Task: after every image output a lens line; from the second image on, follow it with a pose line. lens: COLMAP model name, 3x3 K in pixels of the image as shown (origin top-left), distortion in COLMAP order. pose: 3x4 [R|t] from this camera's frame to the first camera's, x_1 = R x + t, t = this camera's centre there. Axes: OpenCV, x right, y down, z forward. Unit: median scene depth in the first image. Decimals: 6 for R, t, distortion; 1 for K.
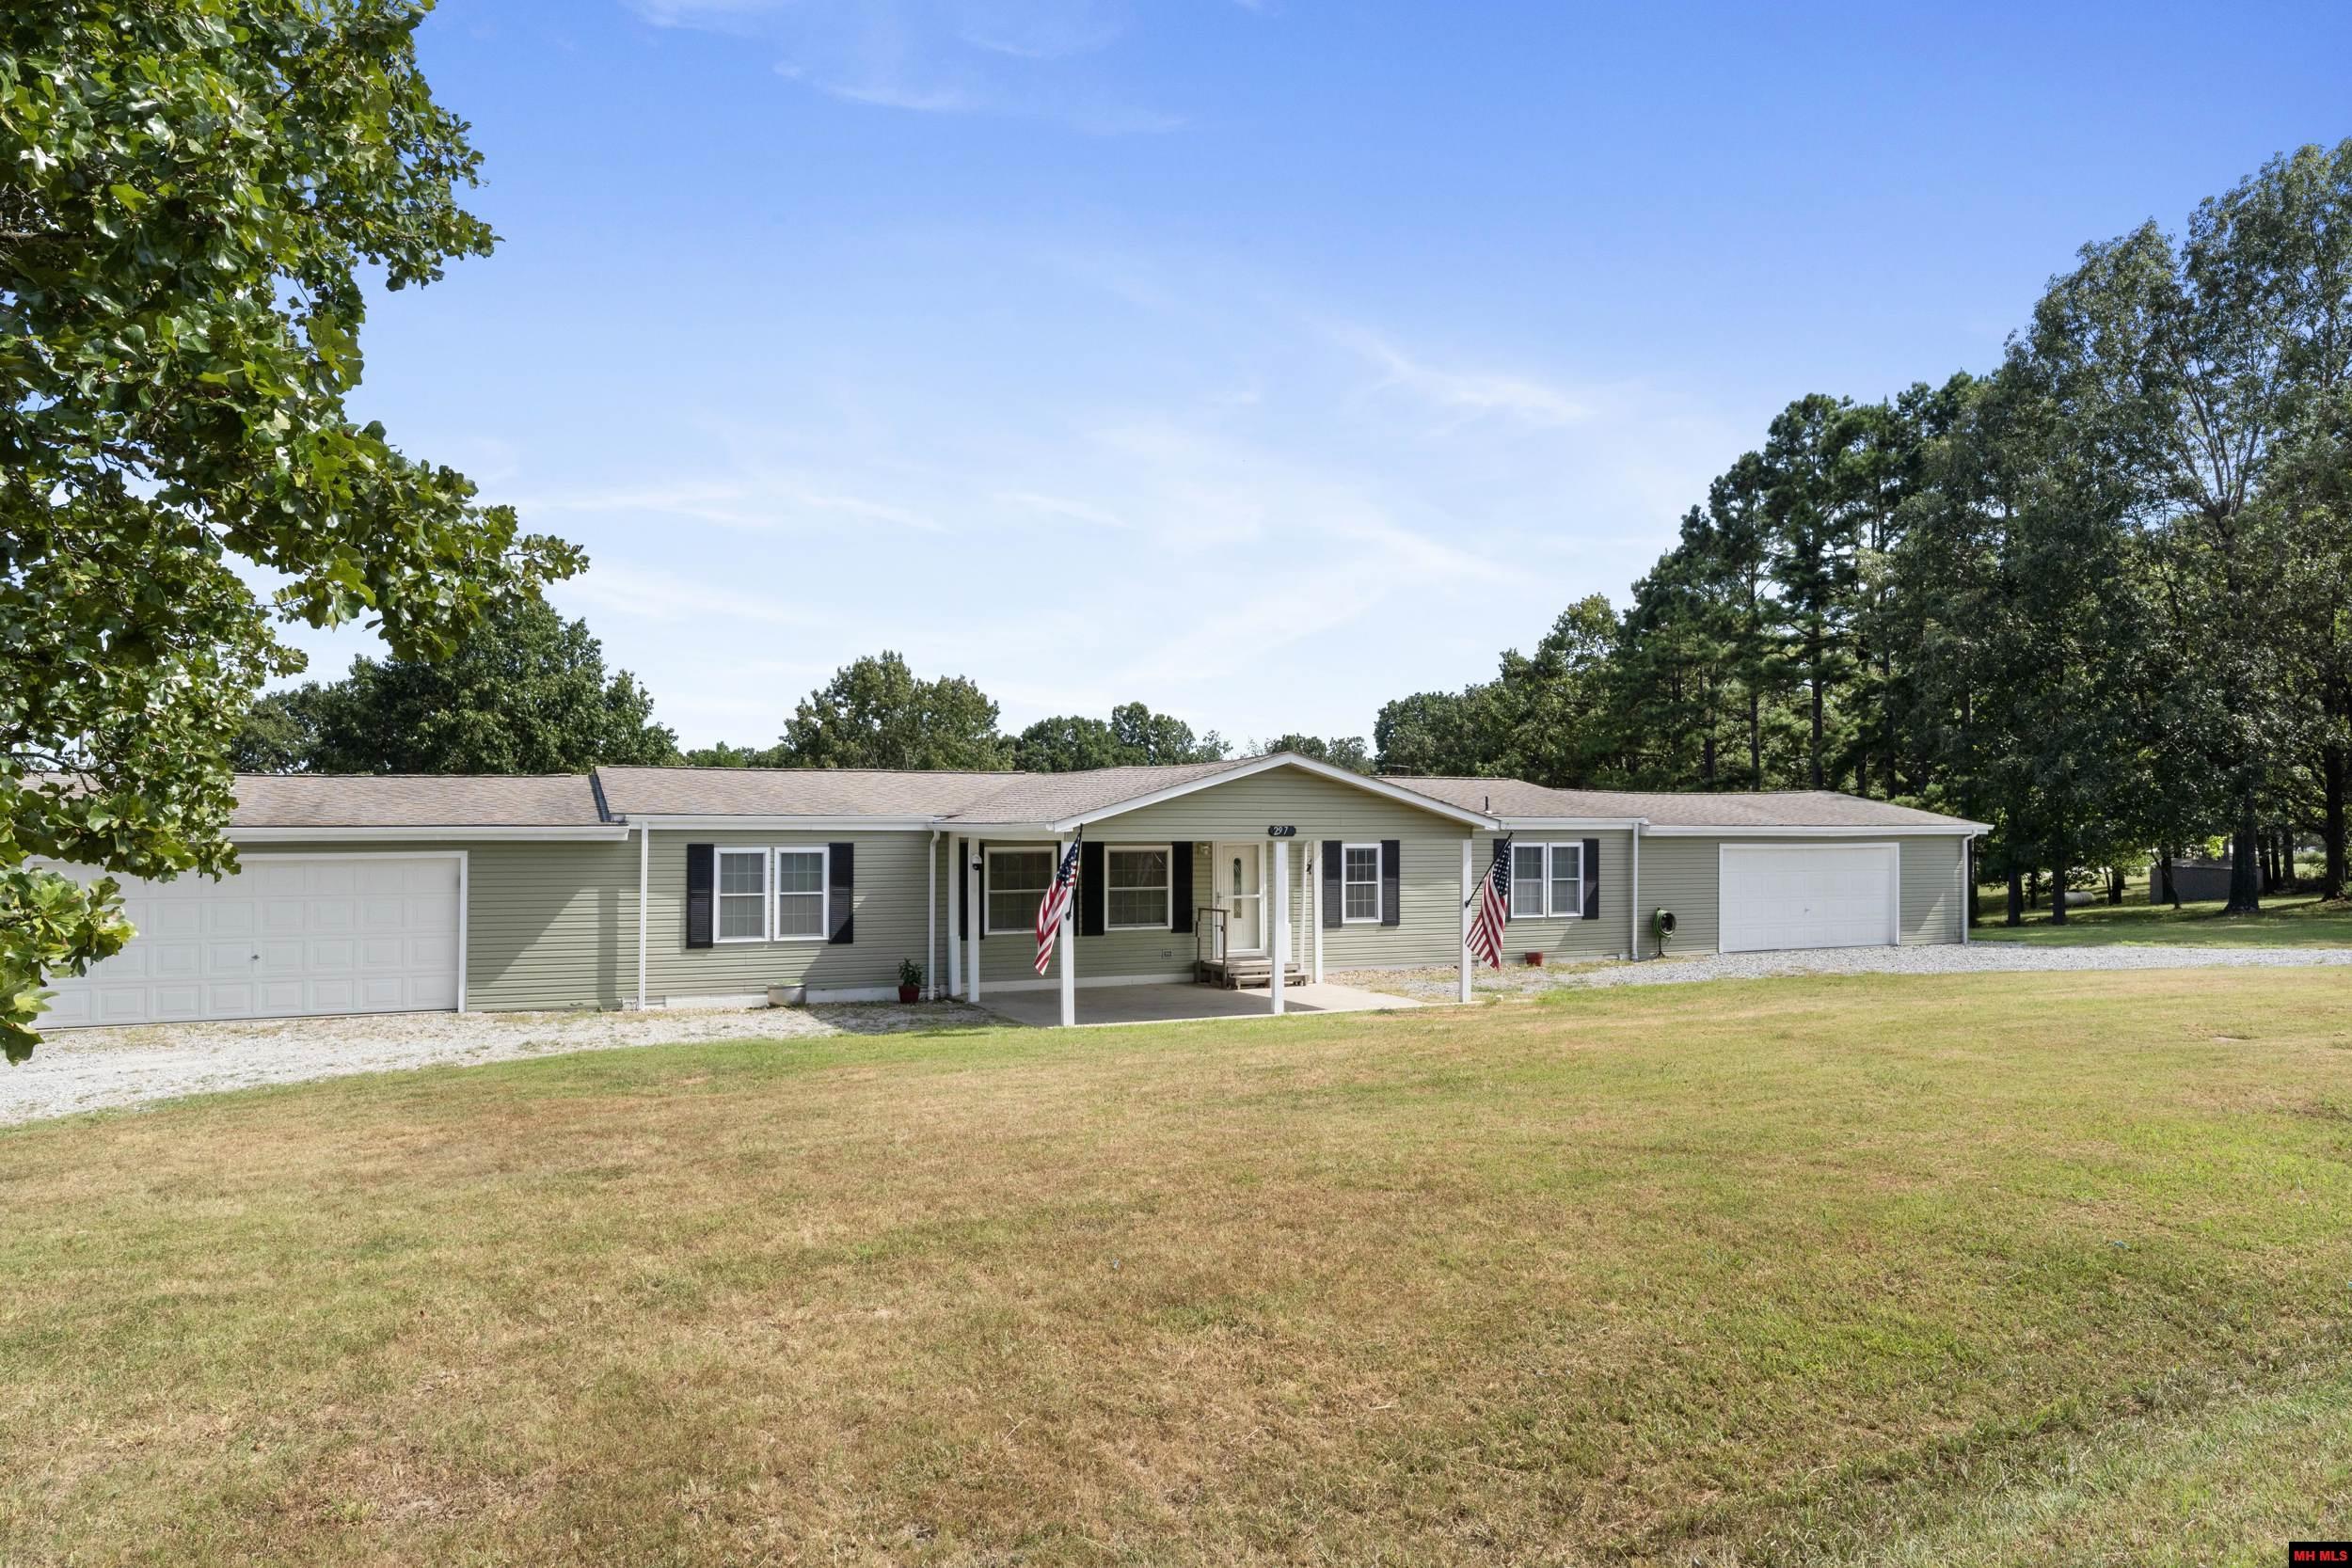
lens RADIAL K [[1440.7, 0, 1179.4], [0, 1440.7, 793.9], [0, 0, 1]] dist [-0.018266, 0.002140]
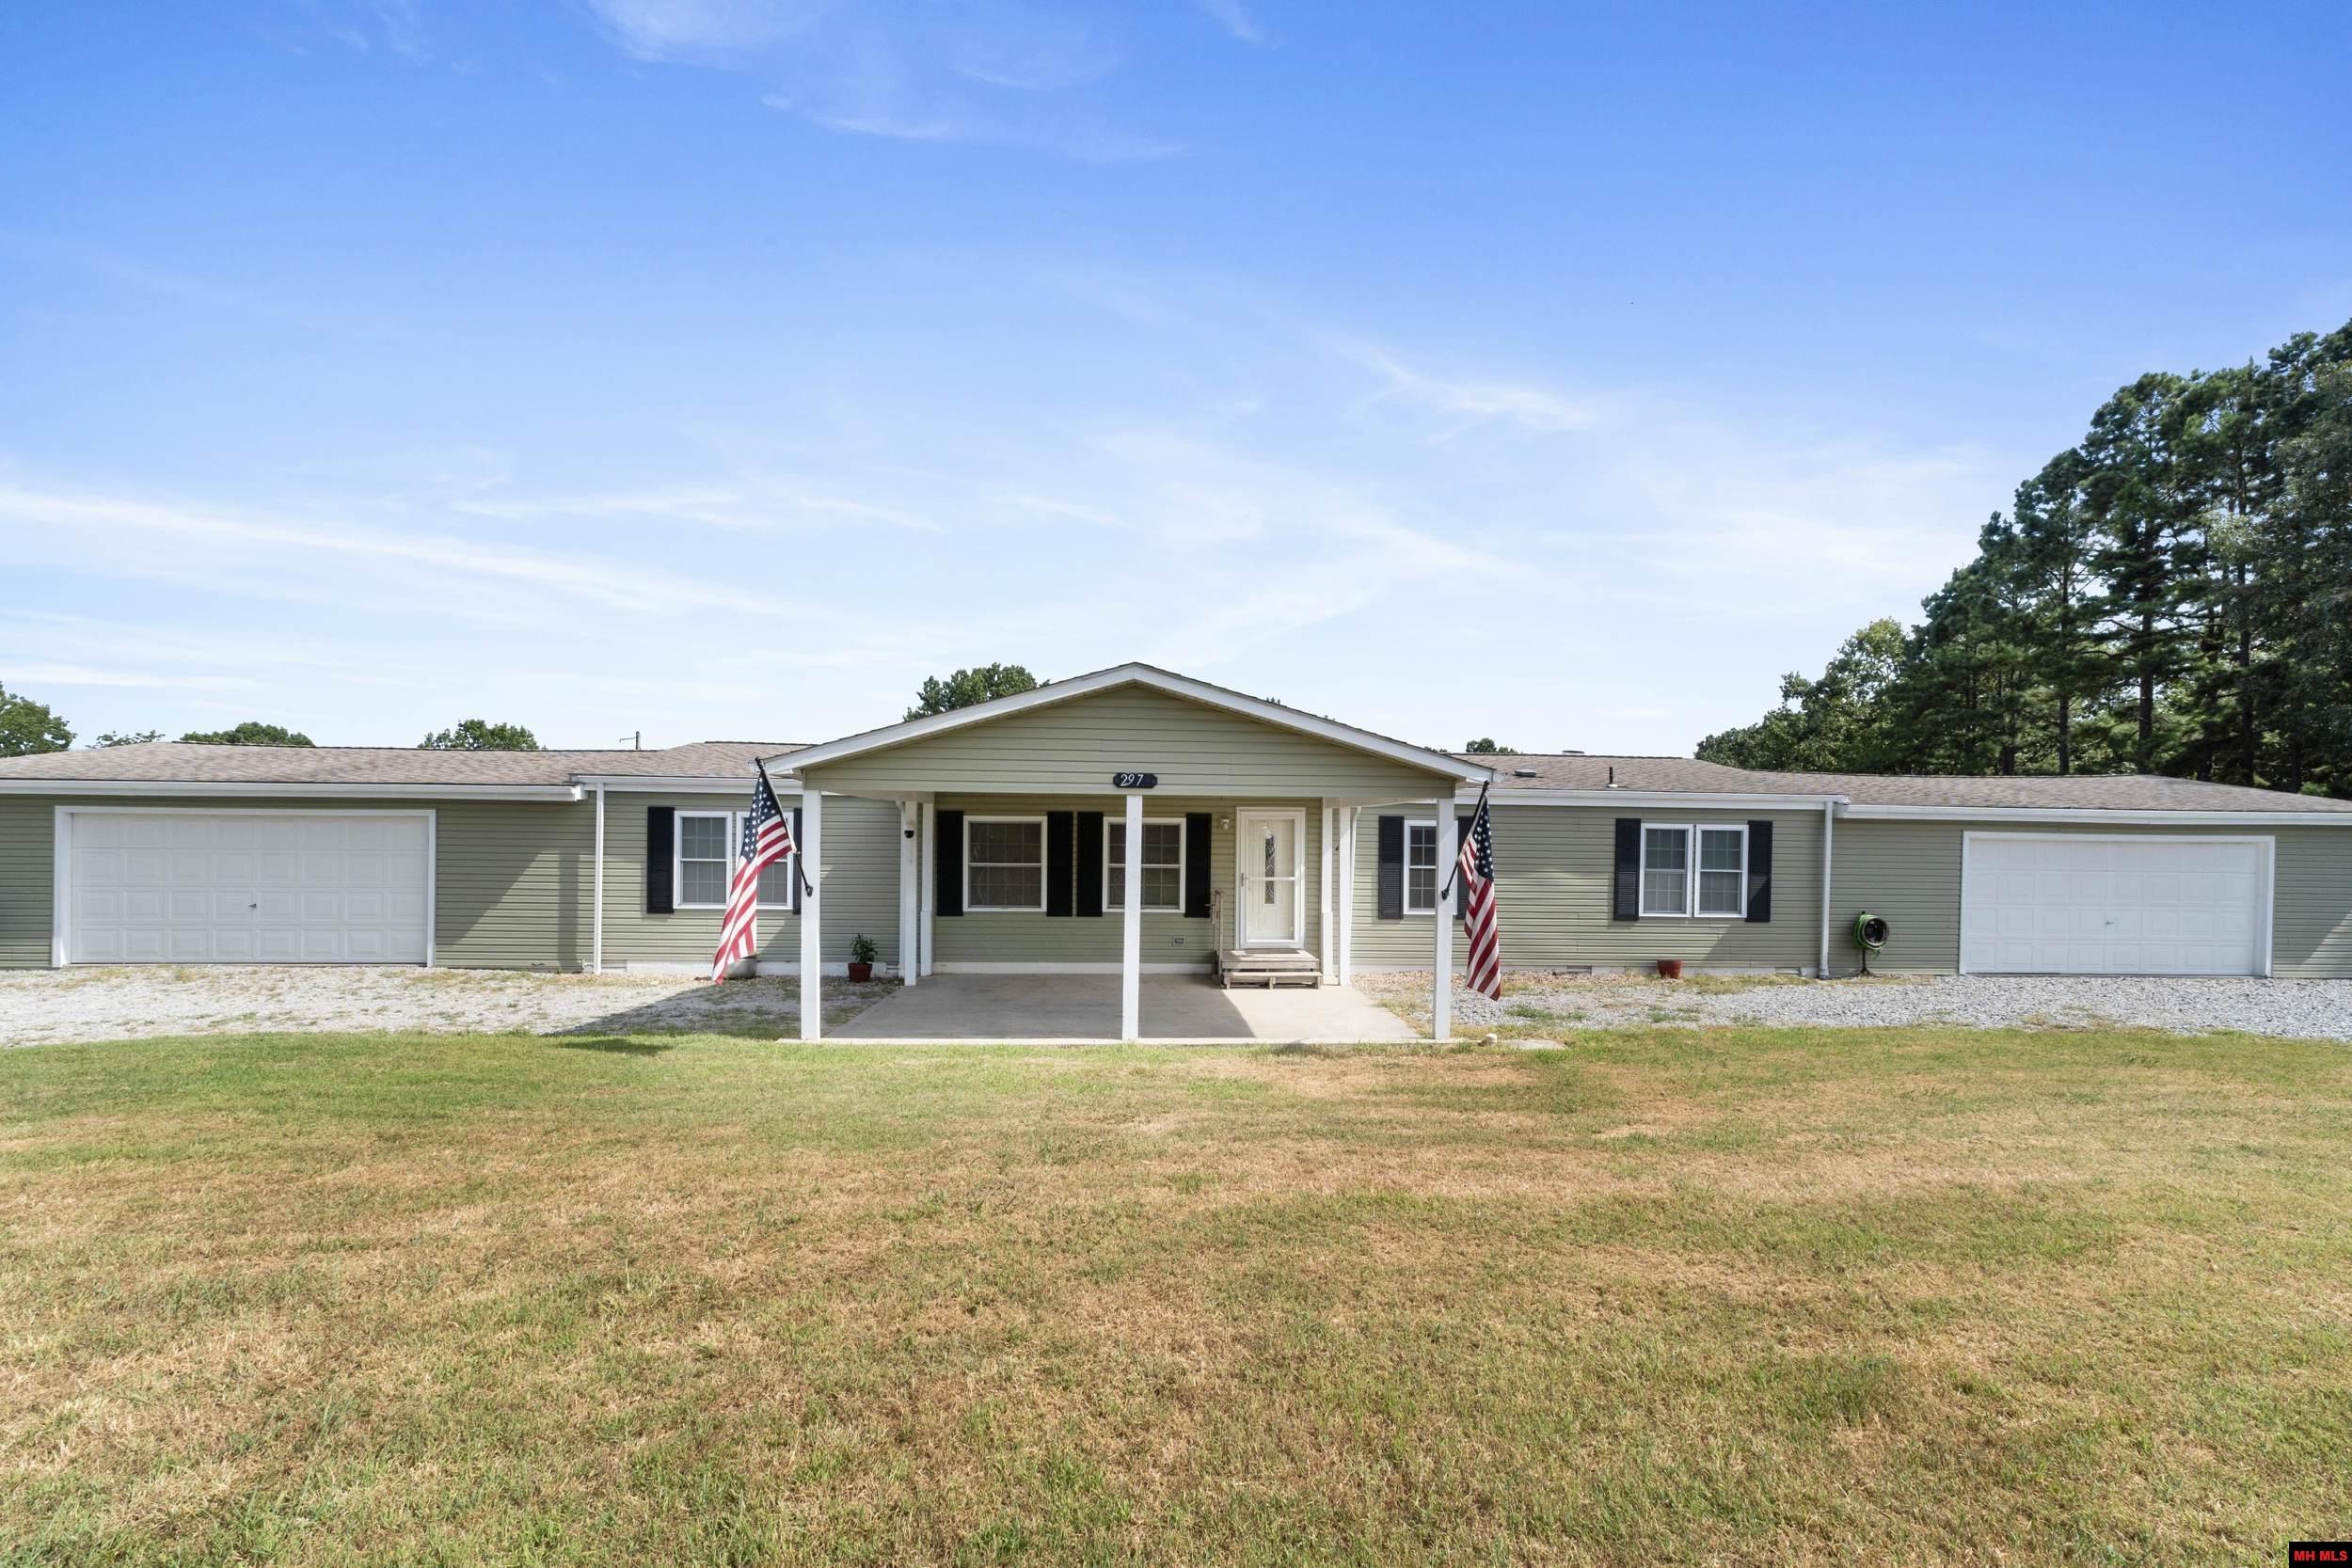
lens RADIAL K [[993.7, 0, 1176.9], [0, 993.7, 832.7], [0, 0, 1]] dist [0.001811, -0.001487]
pose [[0.936830, 0.012331, -0.349568, 0.160334], [-0.005259, 0.999762, 0.021171, 0.025203], [0.349746, -0.017995, 0.936672, 0.340980]]
